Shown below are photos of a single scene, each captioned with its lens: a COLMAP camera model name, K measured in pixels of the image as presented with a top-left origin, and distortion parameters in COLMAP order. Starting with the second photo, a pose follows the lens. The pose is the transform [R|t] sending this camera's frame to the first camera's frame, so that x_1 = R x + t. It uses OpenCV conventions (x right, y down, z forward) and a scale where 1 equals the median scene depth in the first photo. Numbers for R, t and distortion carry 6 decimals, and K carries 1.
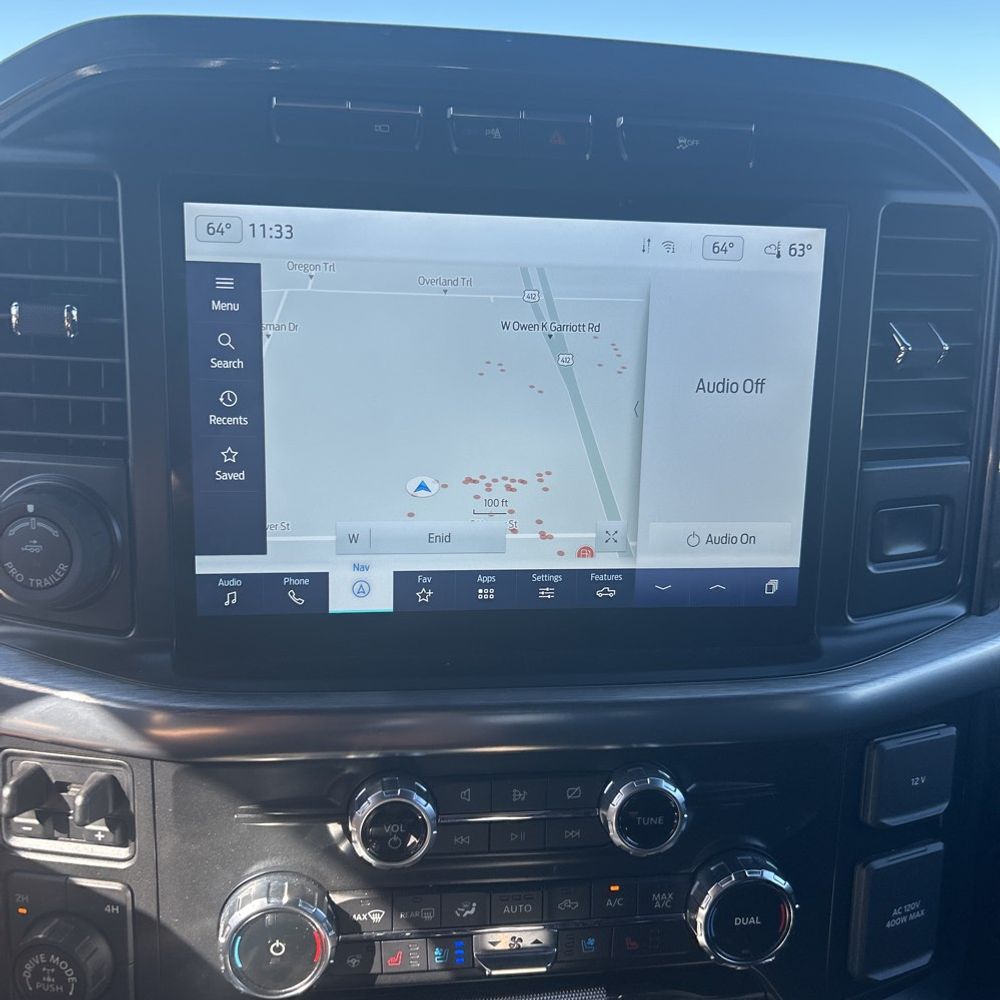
lens RADIAL K [[1018.3, 0, 489.0], [0, 1018.3, 497.4], [0, 0, 1]] dist [0.008651, -0.001960]
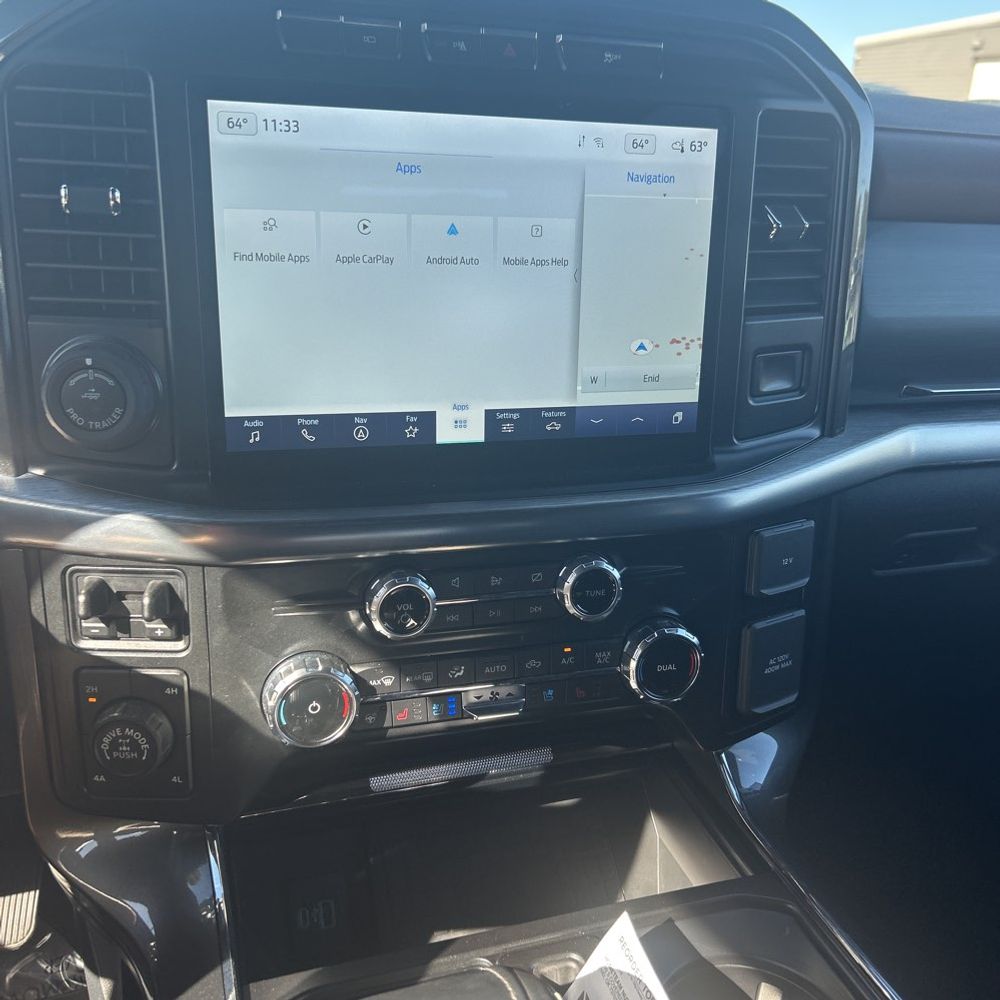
lens RADIAL K [[1027.3, 0, 520.1], [0, 1027.3, 498.1], [0, 0, 1]] dist [0.110744, -0.251968]
pose [[0.985864, -0.045383, 0.161283, -0.146364], [0.030756, 0.995278, 0.092062, 0.069238], [-0.164700, -0.085800, 0.982605, -0.278505]]
